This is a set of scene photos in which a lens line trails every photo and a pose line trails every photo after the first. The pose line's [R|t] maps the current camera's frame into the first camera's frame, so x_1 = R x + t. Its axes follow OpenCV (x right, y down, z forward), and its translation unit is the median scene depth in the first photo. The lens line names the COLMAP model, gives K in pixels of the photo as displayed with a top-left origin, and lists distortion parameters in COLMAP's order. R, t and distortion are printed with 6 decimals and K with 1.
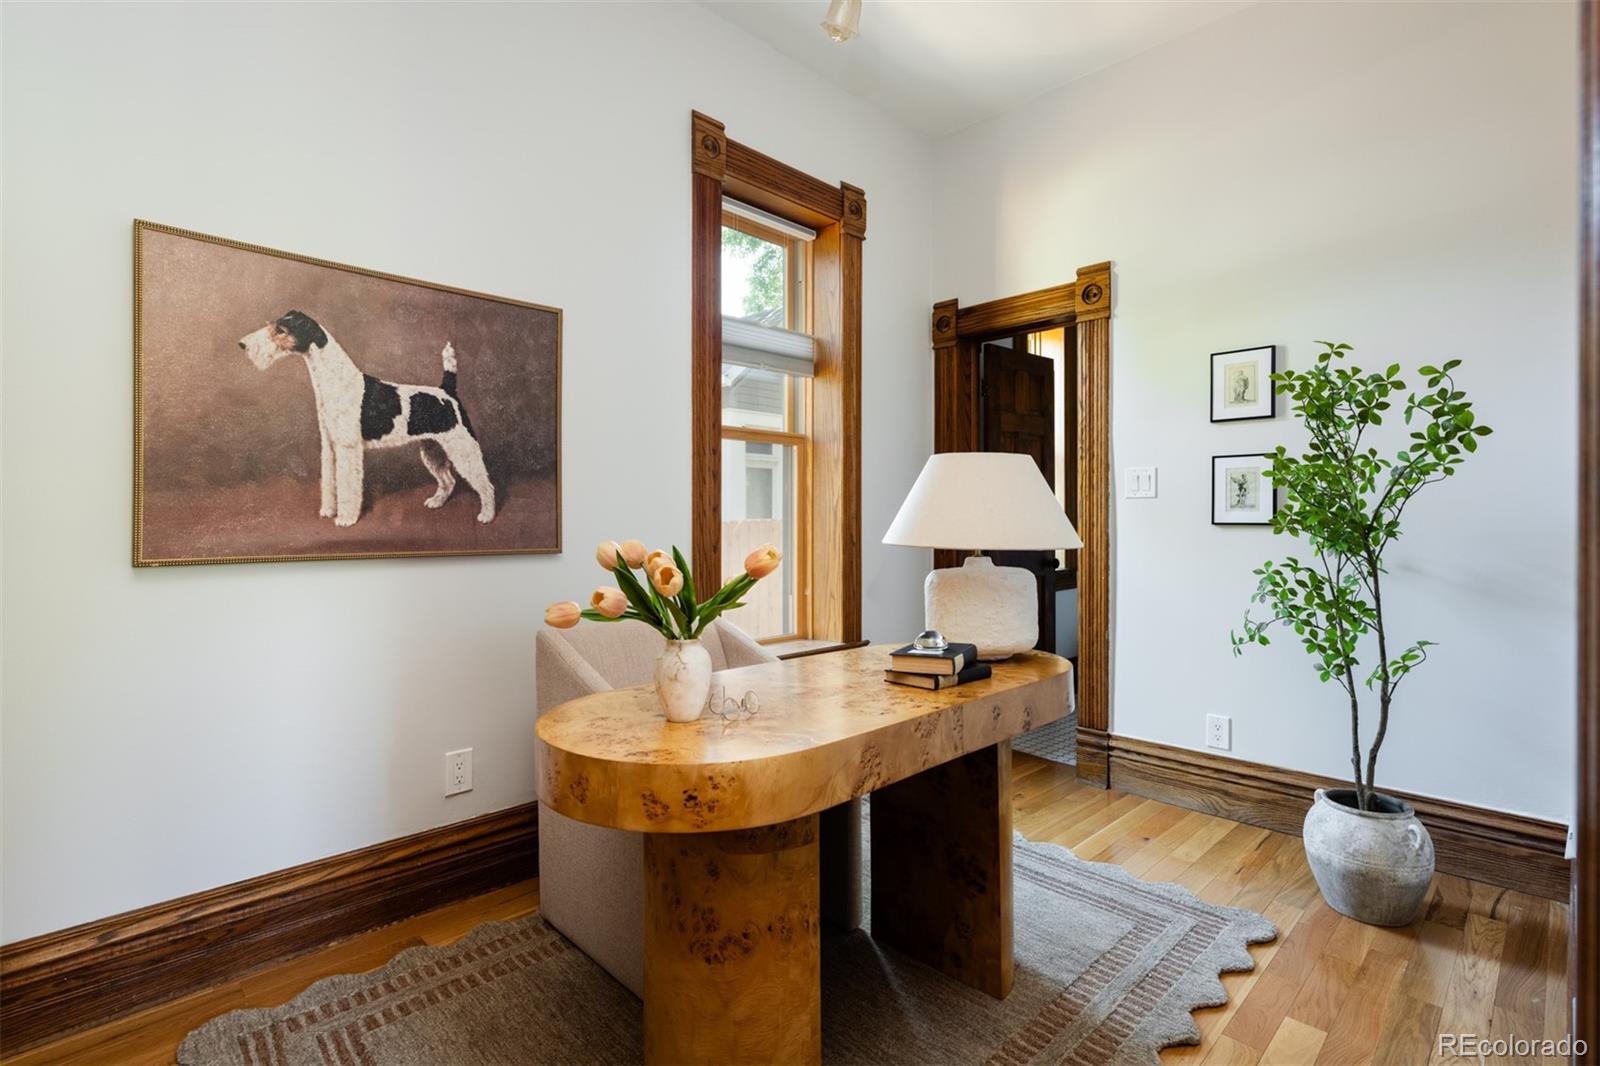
lens RADIAL K [[758.7, 0, 799.2], [0, 758.7, 526.0], [0, 0, 1]] dist [-0.004772, 0.000113]
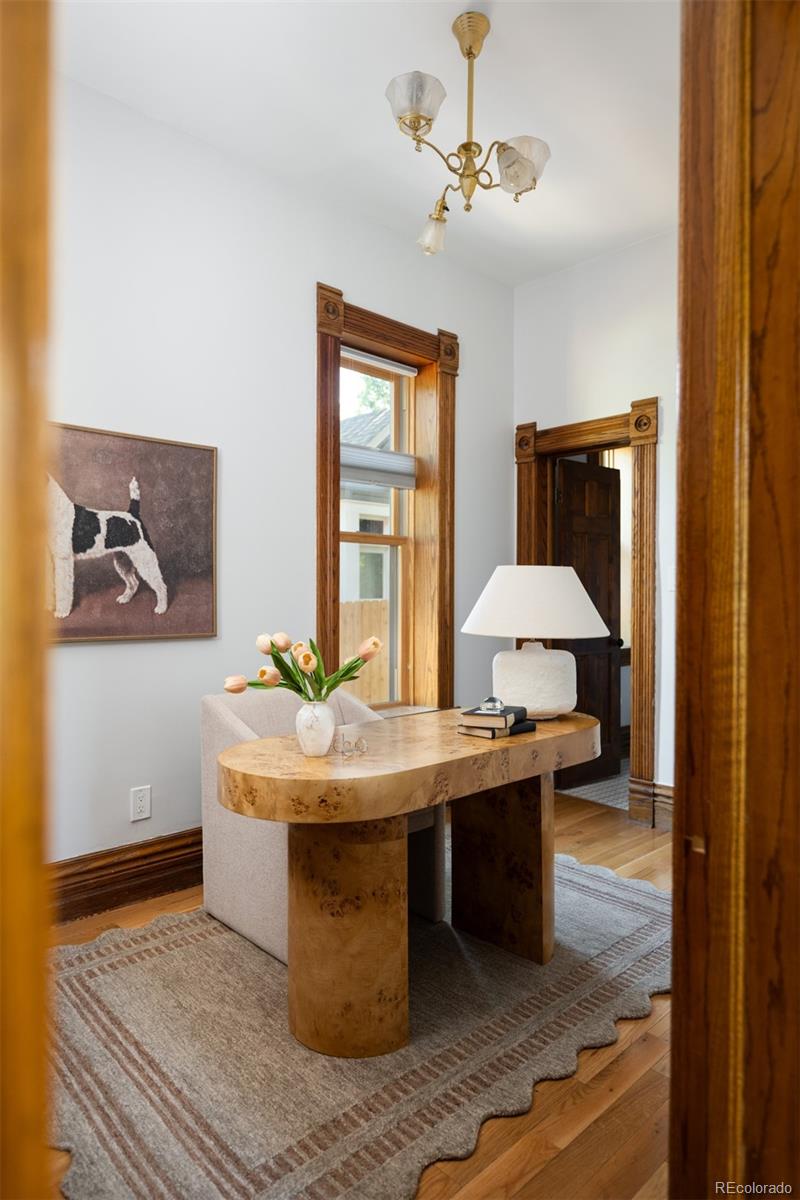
lens RADIAL K [[701.2, 0, 400.1], [0, 701.2, 601.5], [0, 0, 1]] dist [-0.006715, -0.000806]
pose [[0.999923, 0.002640, -0.012113, 0.016638], [-0.002668, 0.999994, -0.002348, -0.026283], [0.012107, 0.002380, 0.999924, -0.225905]]
